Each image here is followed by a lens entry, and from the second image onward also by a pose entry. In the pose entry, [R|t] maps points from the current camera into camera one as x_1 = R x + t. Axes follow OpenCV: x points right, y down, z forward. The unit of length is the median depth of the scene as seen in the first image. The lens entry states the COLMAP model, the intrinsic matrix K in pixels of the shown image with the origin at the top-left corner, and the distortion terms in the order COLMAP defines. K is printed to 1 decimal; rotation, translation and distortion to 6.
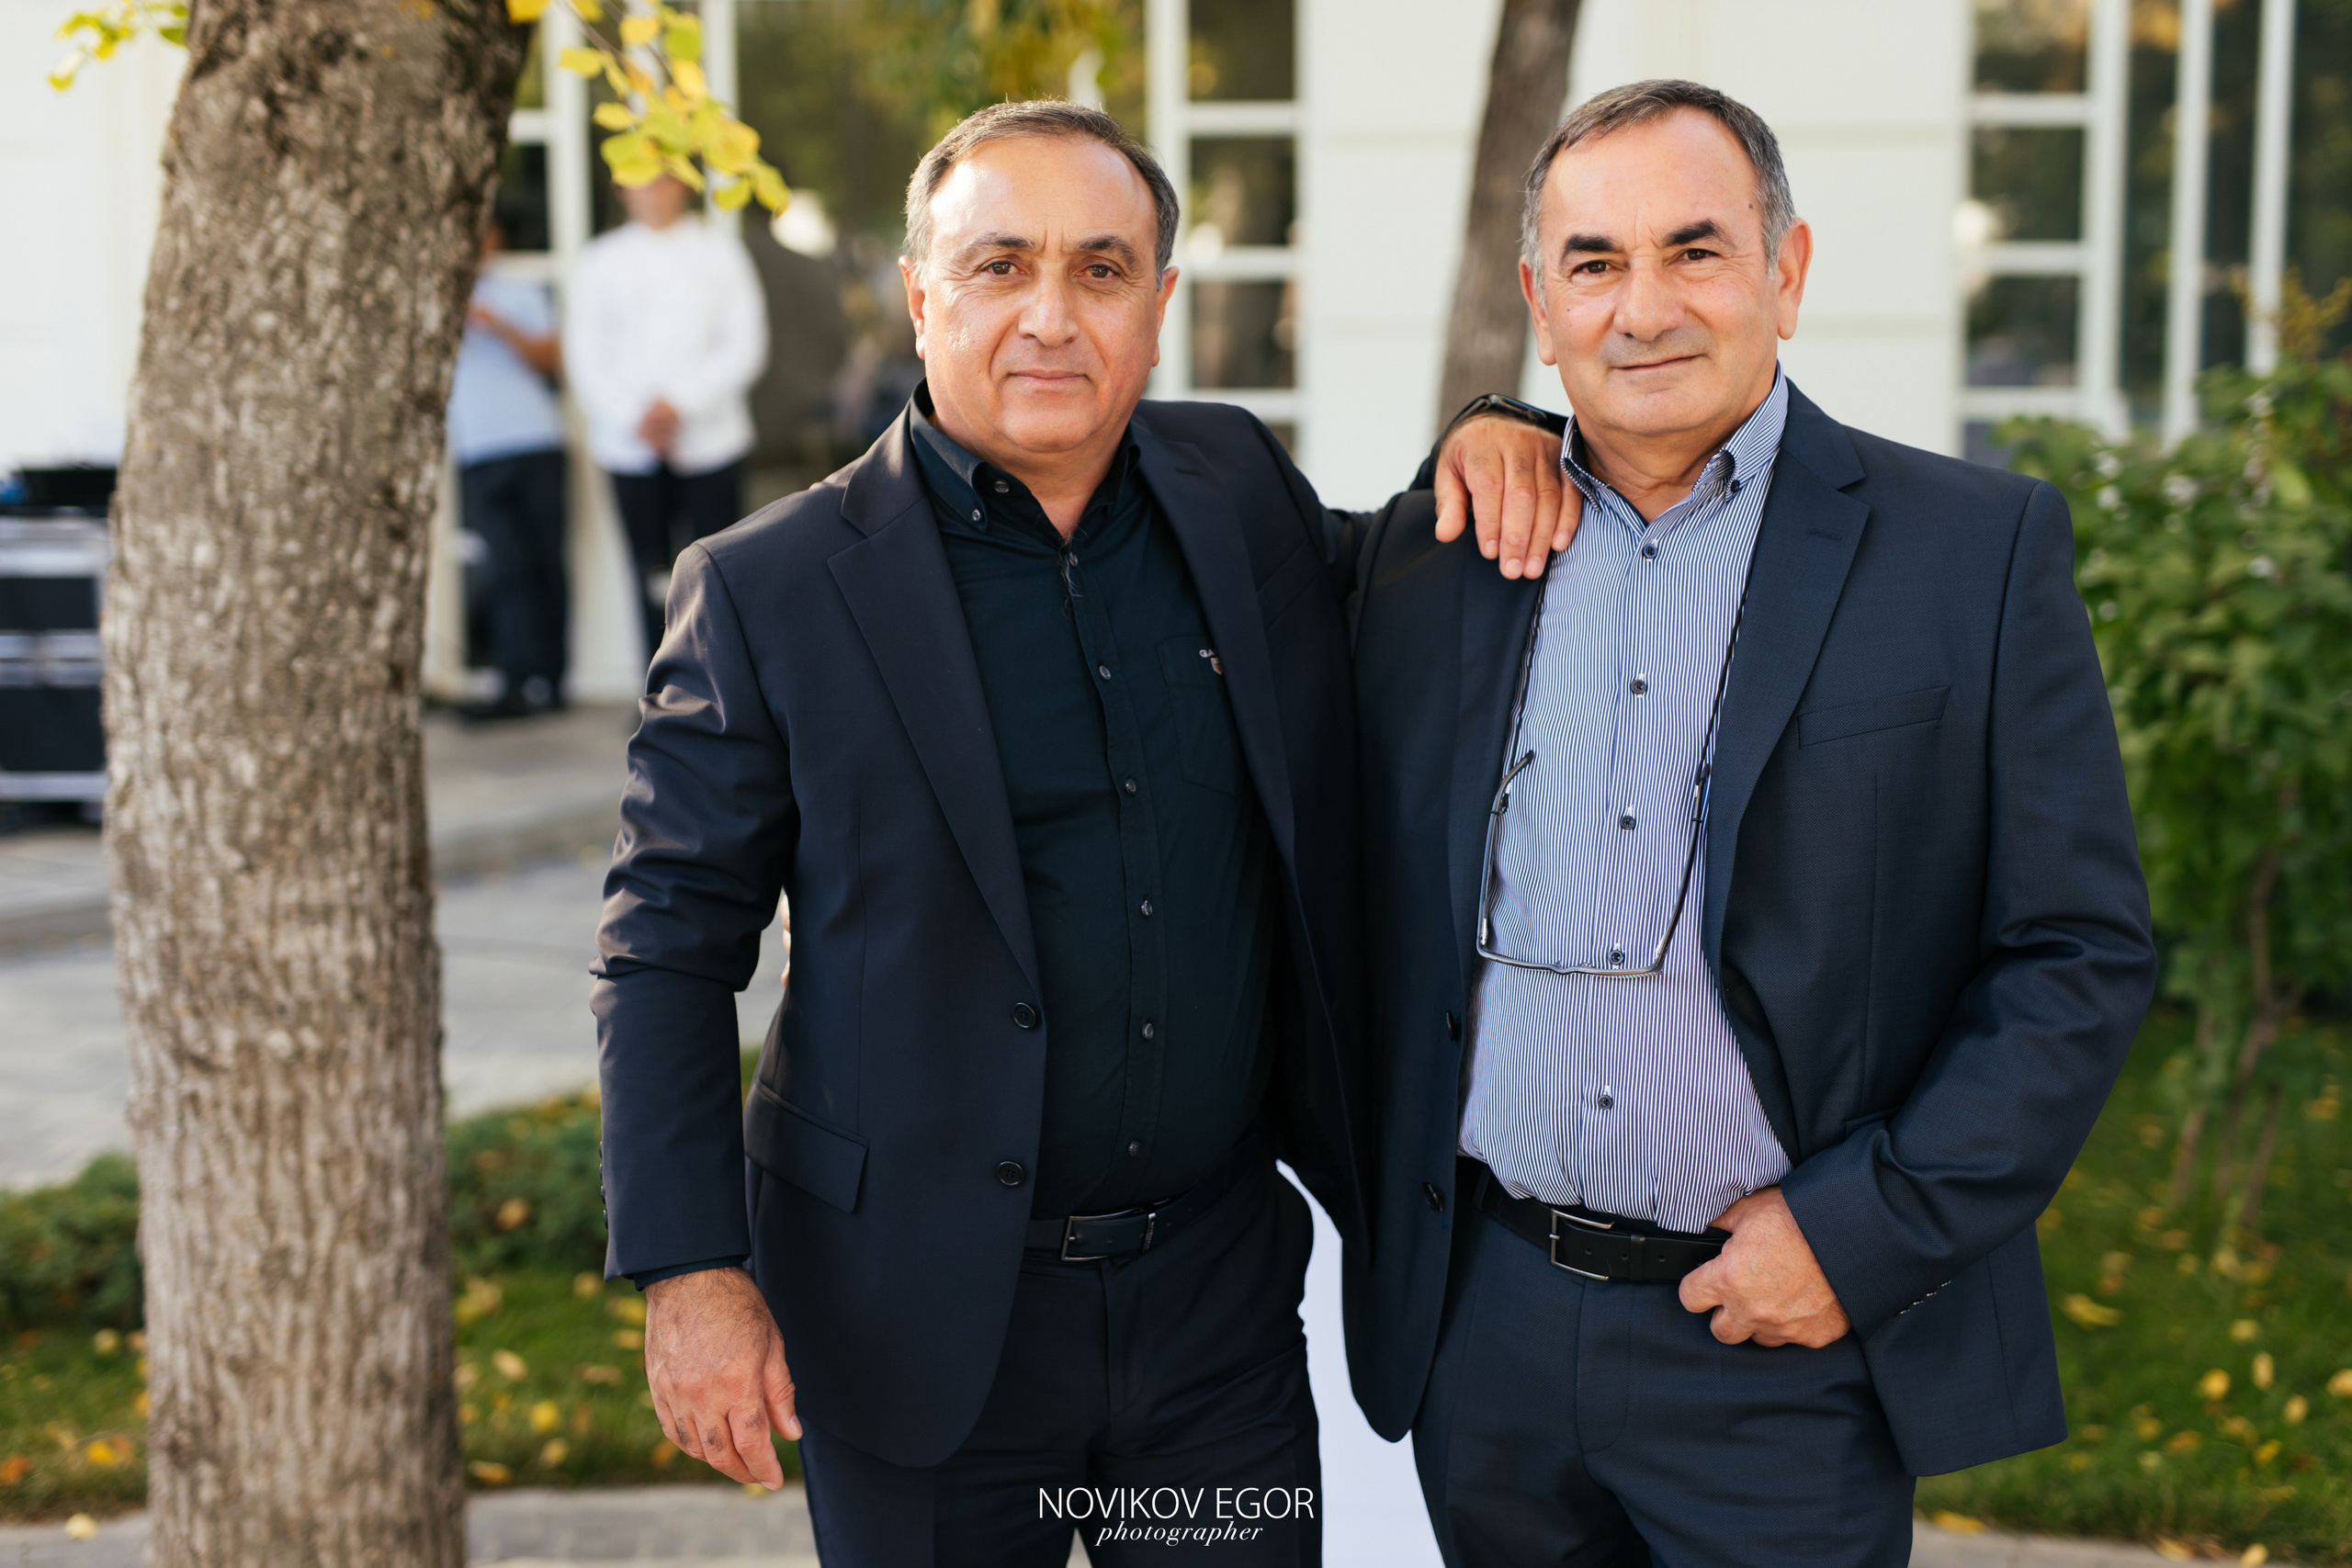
lens RADIAL K [[3339.4, 0, 1176.0], [0, 3339.4, 784.0], [0, 0, 1]] dist [-0.014104, 0.061981]
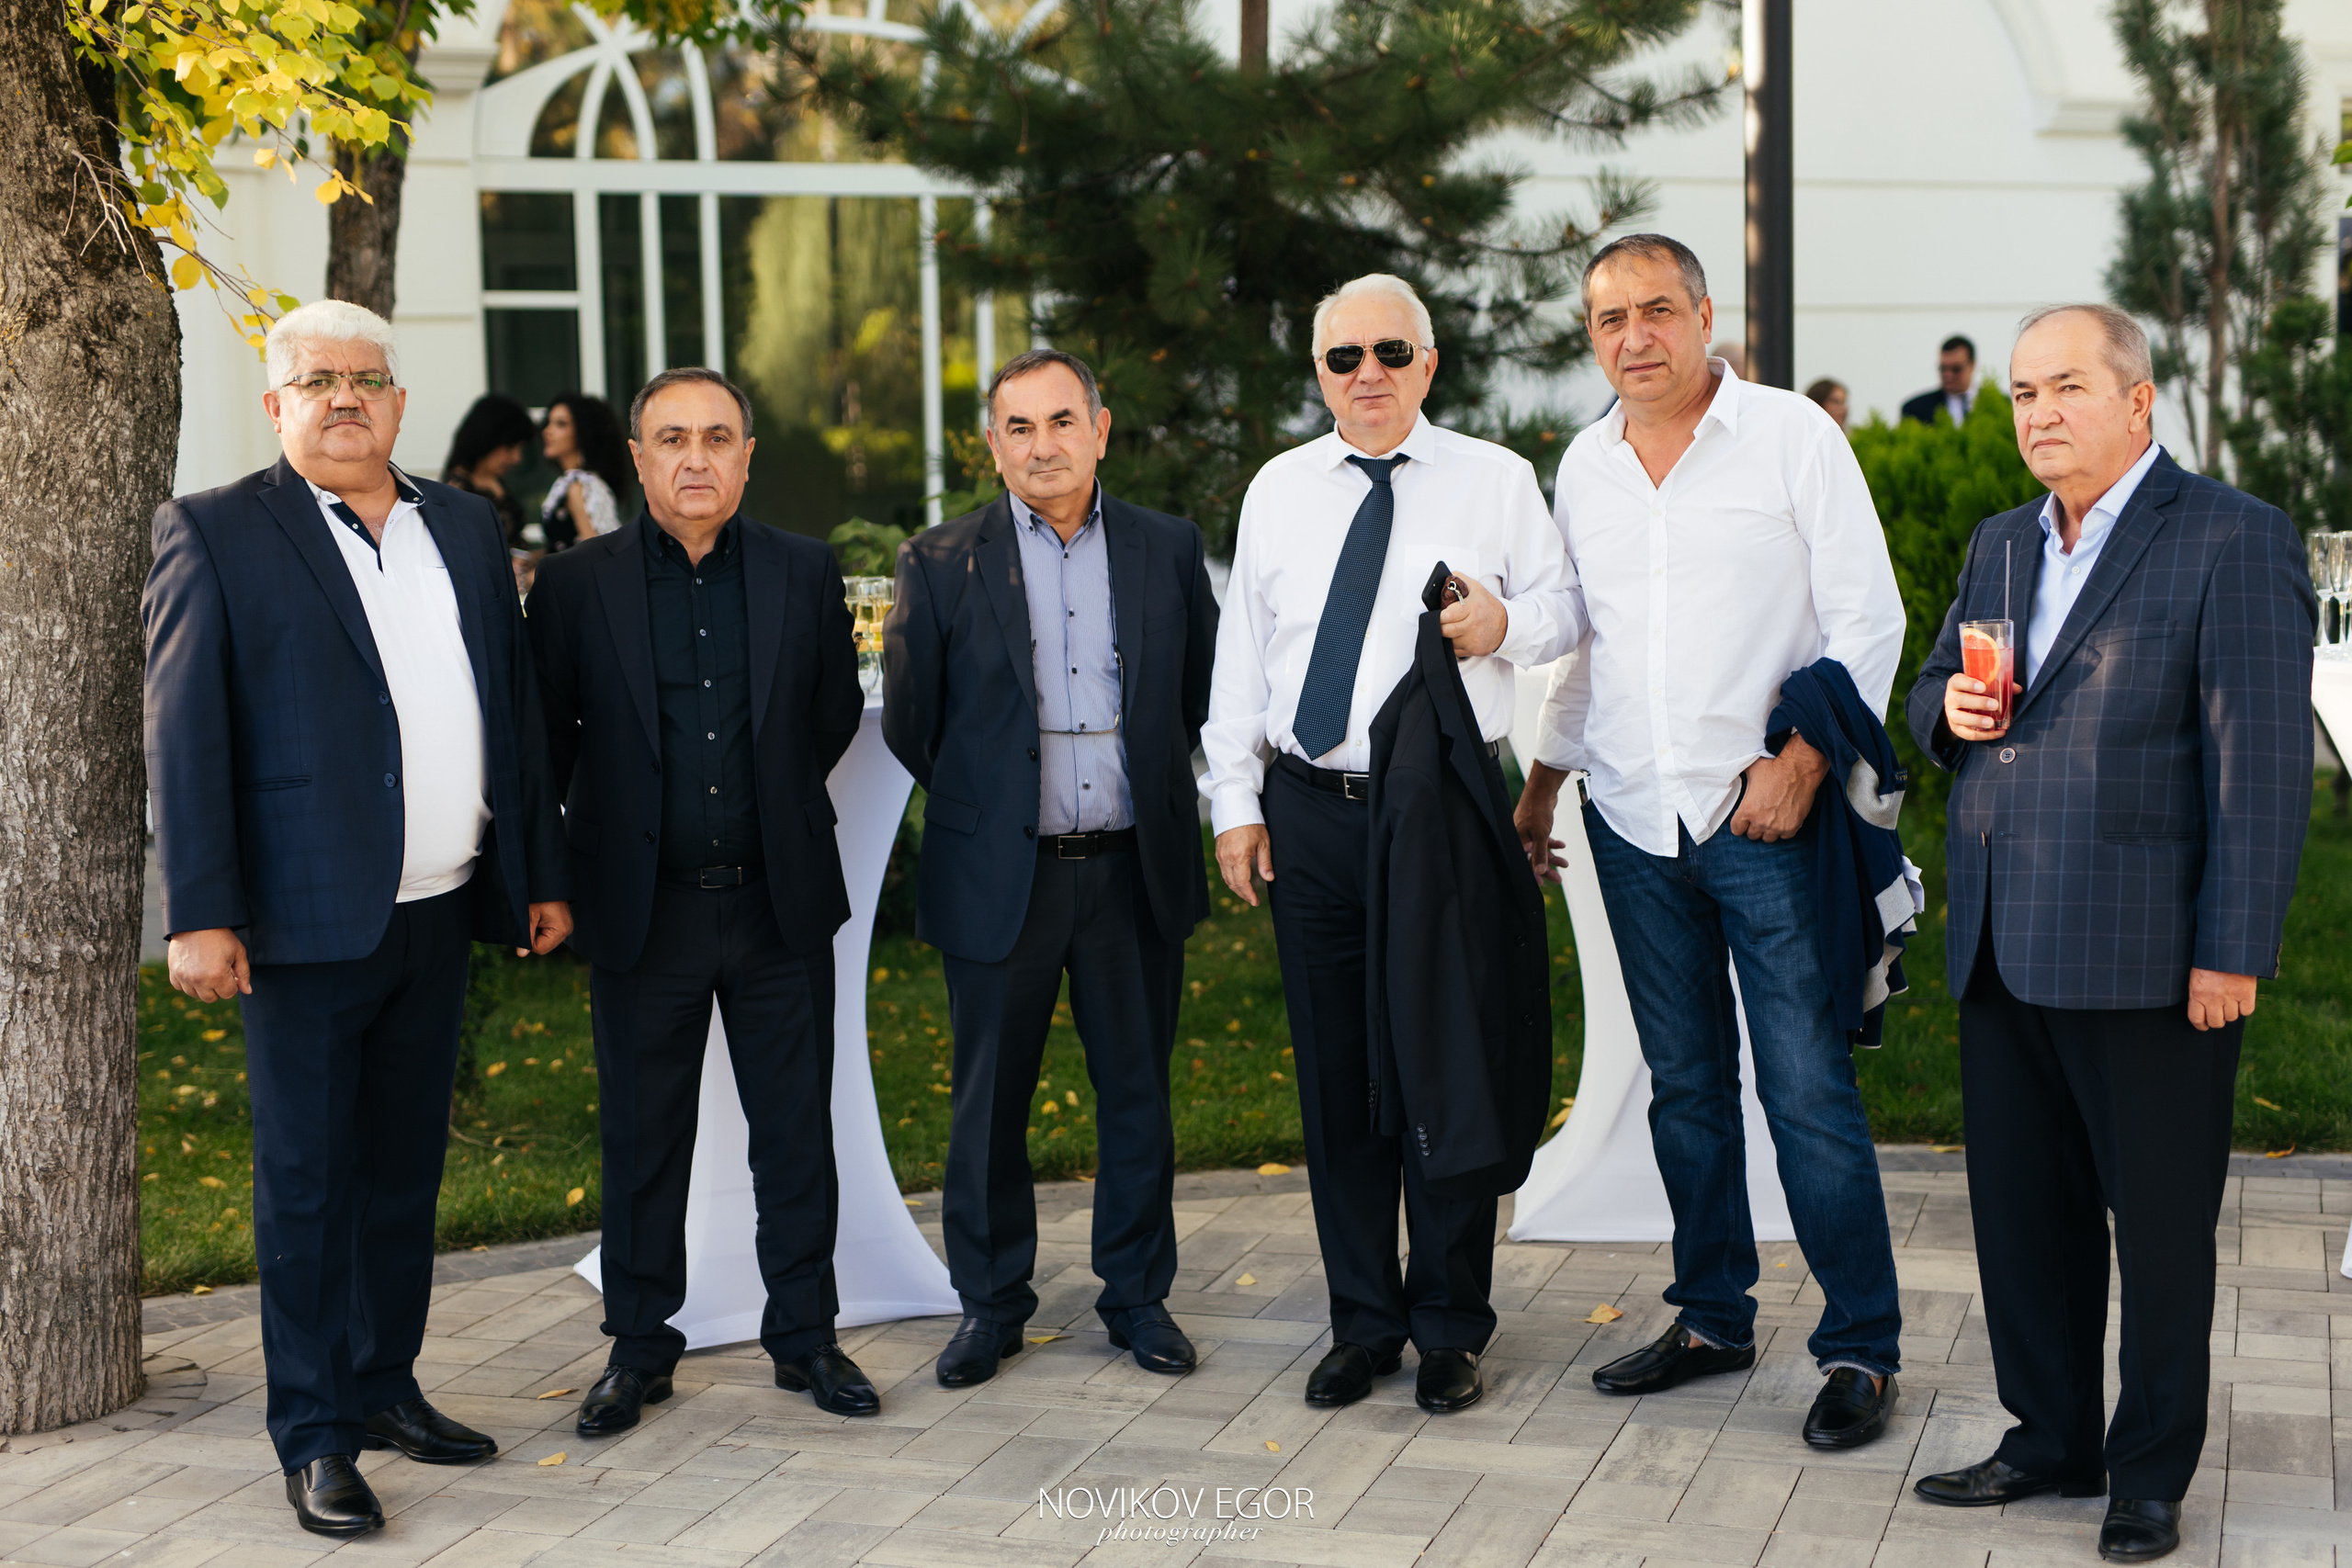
lens RADIAL K [[3252.1, 0, 1176.0], [0, 3252.1, 784.0], [0, 0, 1]] dist [-0.012281, 0.626888]
pose [[0.853490, -0.079782, 0.514967, -0.639391], [0.102999, 0.994543, -0.016627, 0.081474], [-0.510830, 0.067232, 0.857049, -0.583060]]
